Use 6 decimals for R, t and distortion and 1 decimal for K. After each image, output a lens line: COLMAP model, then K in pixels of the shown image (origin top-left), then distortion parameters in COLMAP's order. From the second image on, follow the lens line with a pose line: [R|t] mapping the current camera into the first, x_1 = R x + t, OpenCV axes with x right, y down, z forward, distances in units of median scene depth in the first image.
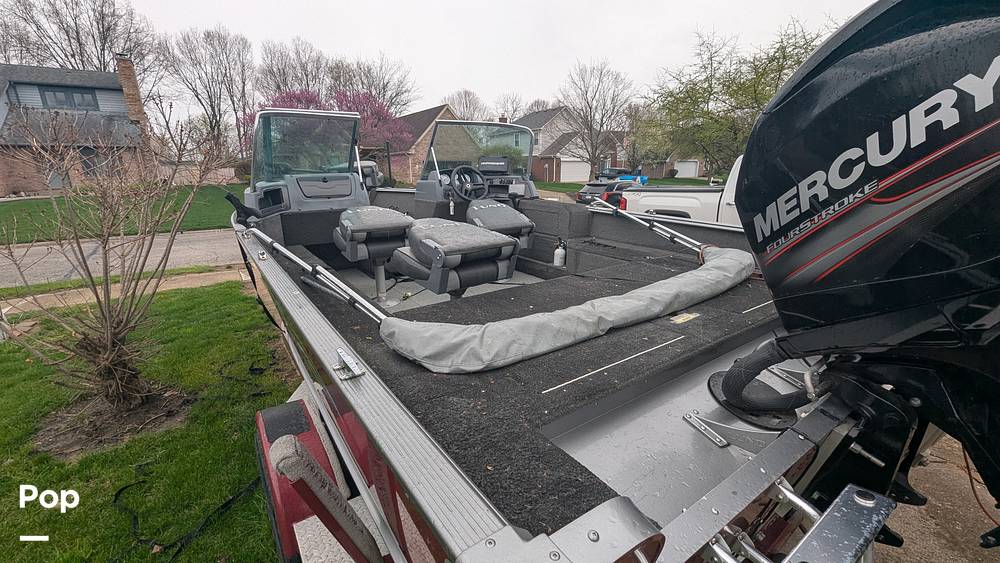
lens RADIAL K [[412.3, 0, 498.8], [0, 412.3, 289.4], [0, 0, 1]] dist [0.000929, -0.002493]
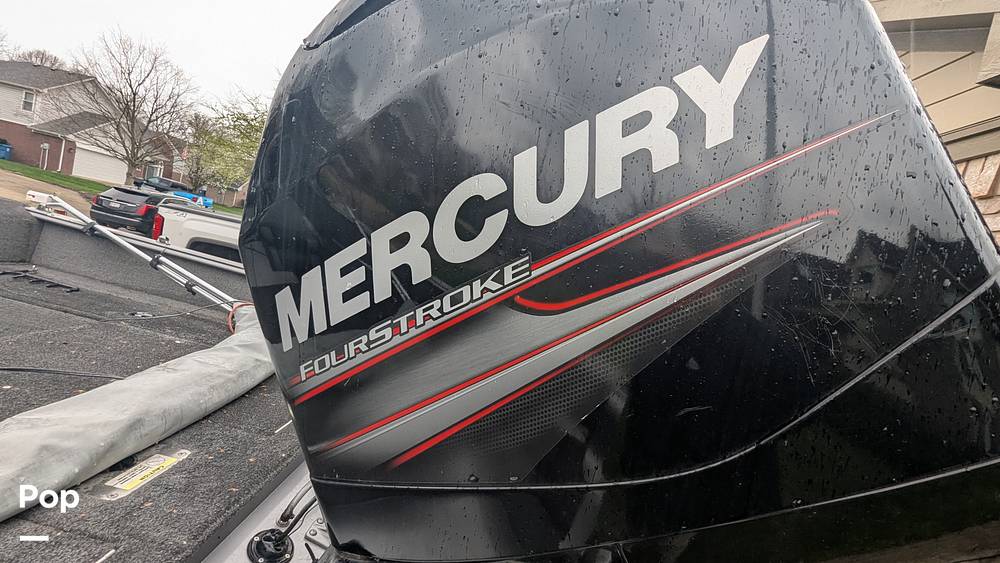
lens RADIAL K [[412.3, 0, 498.8], [0, 412.3, 289.4], [0, 0, 1]] dist [0.000929, -0.002493]
pose [[0.571237, 0.085013, 0.816371, 0.175800], [-0.007516, 0.995122, -0.098368, -0.060323], [-0.820751, 0.050056, 0.569089, 0.248838]]
